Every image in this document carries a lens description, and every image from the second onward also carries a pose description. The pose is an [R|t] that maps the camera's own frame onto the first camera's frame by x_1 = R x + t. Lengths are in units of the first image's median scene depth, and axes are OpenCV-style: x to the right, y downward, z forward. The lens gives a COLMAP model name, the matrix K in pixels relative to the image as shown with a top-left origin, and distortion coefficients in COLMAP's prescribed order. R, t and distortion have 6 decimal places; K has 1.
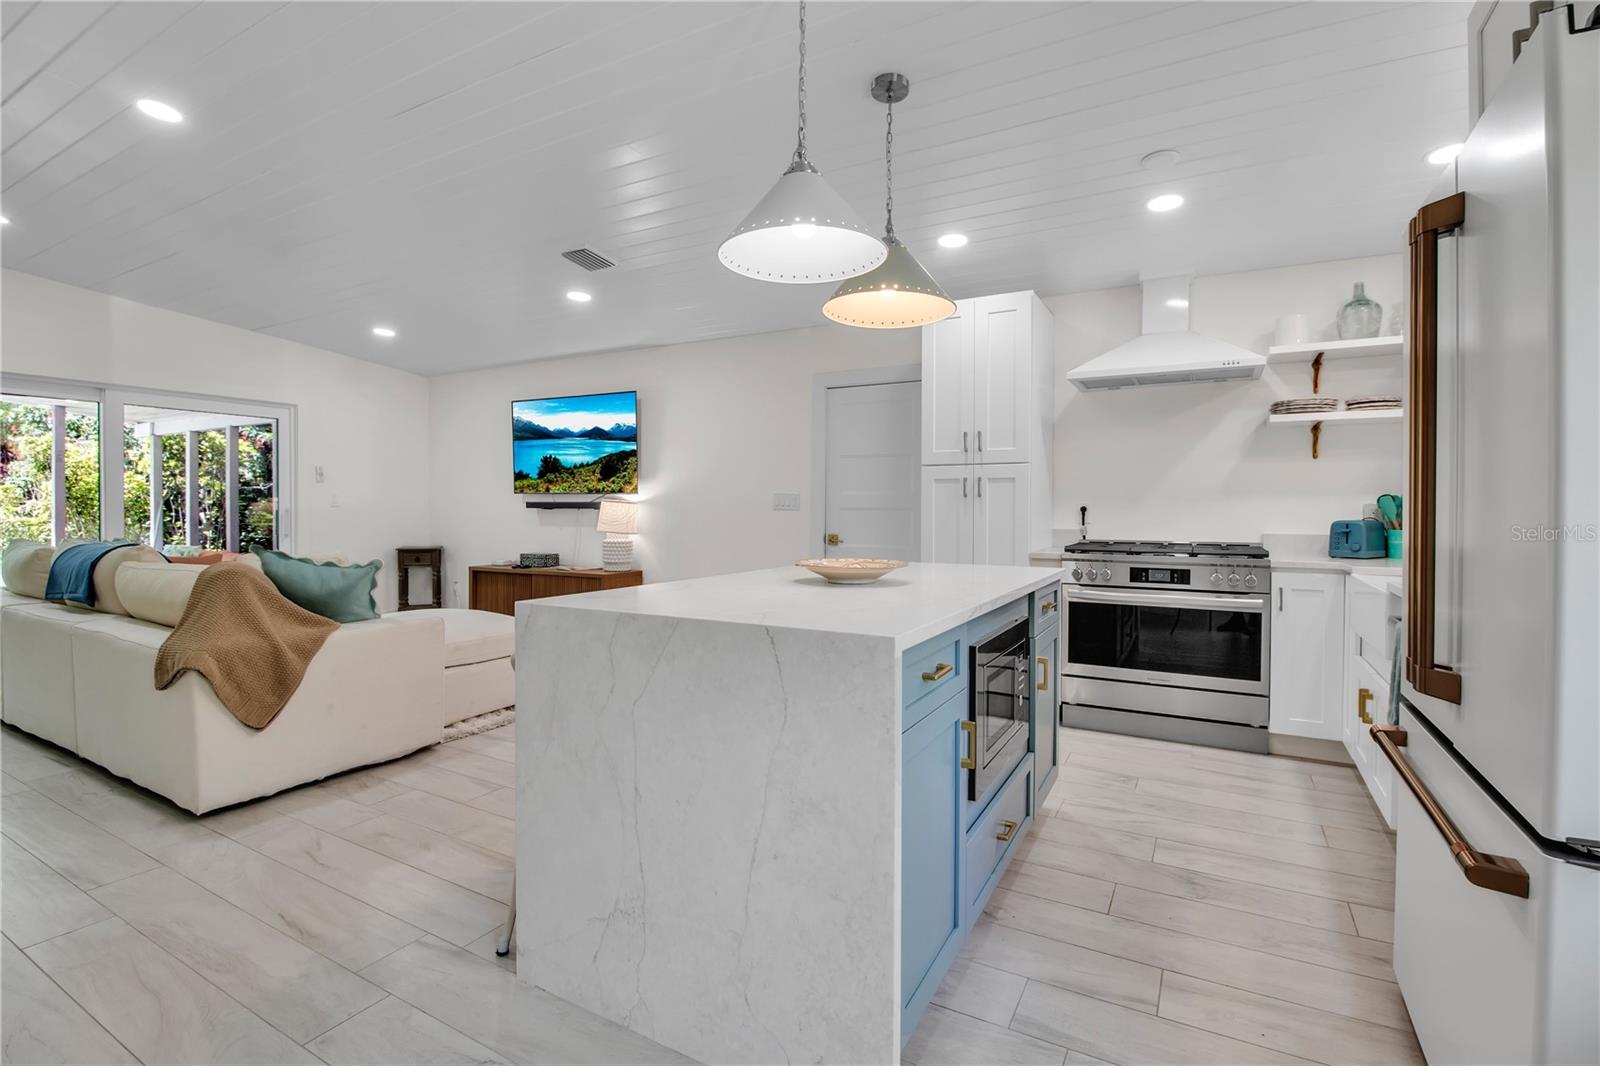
lens RADIAL K [[748.9, 0, 793.5], [0, 748.9, 523.2], [0, 0, 1]] dist [-0.011666, -0.002288]
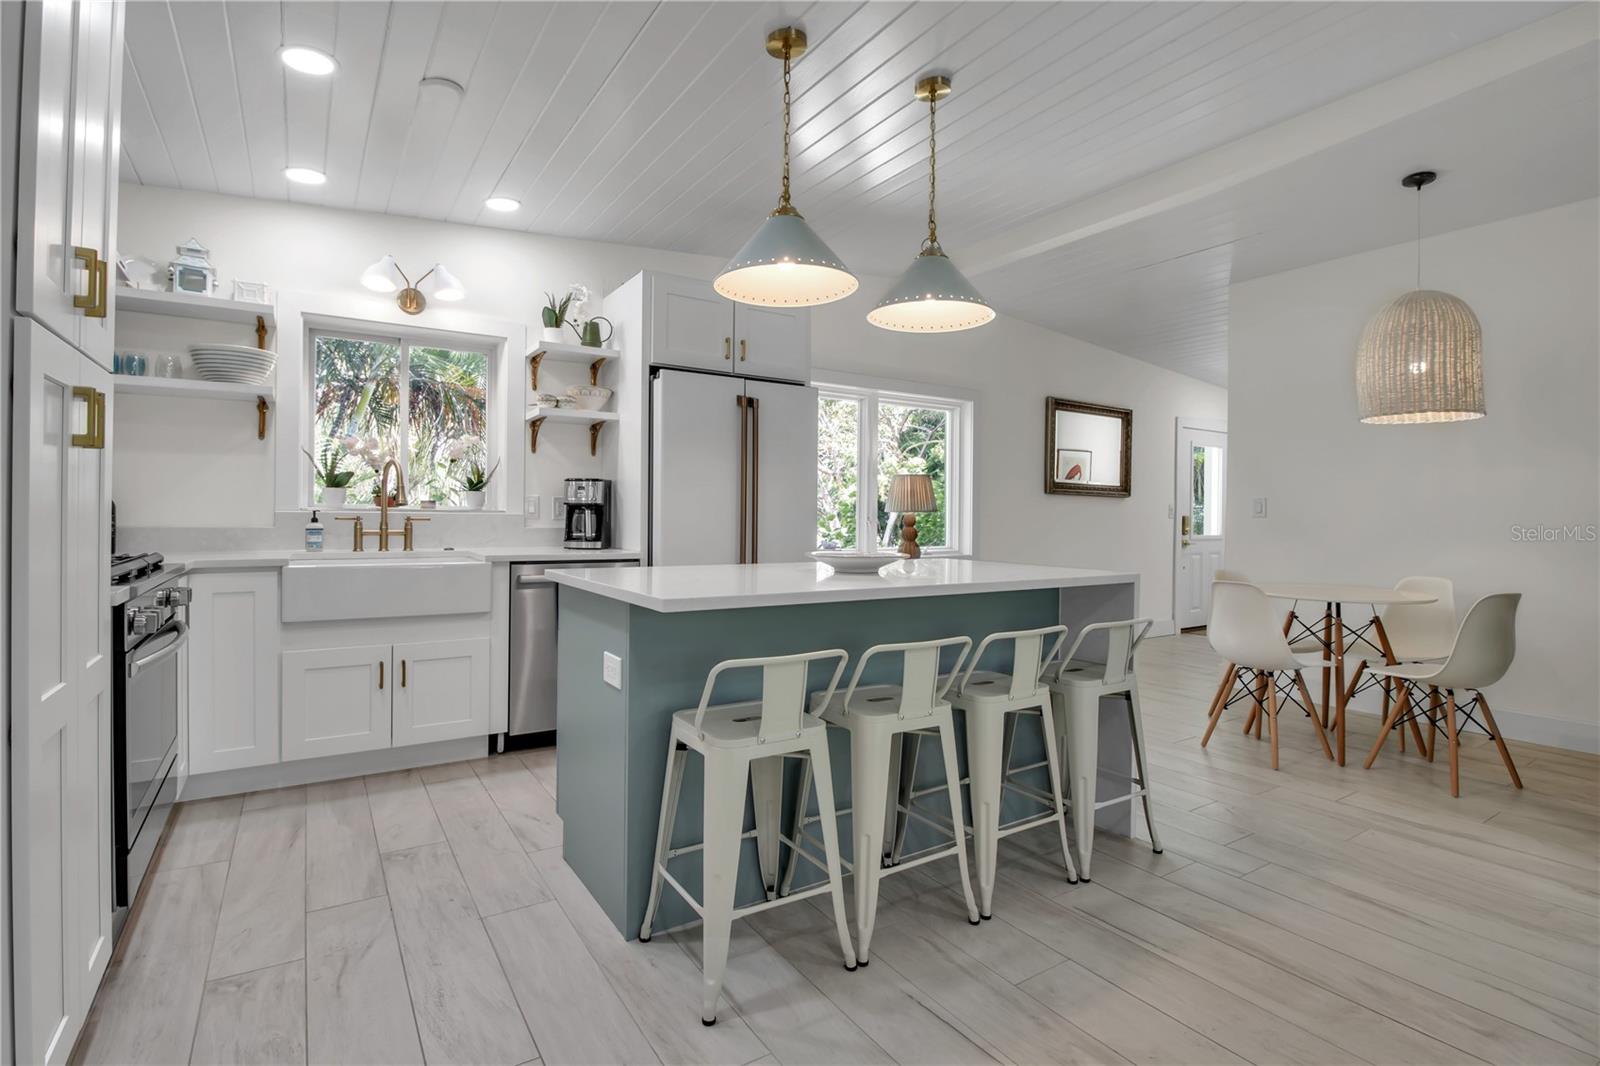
lens RADIAL K [[748.9, 0, 800.4], [0, 748.9, 521.7], [0, 0, 1]] dist [-0.011666, -0.002288]
pose [[-0.883734, -0.015694, 0.467726, -0.299970], [-0.006867, 0.999765, 0.020571, -0.016300], [-0.467939, 0.014967, -0.883634, 1.672049]]
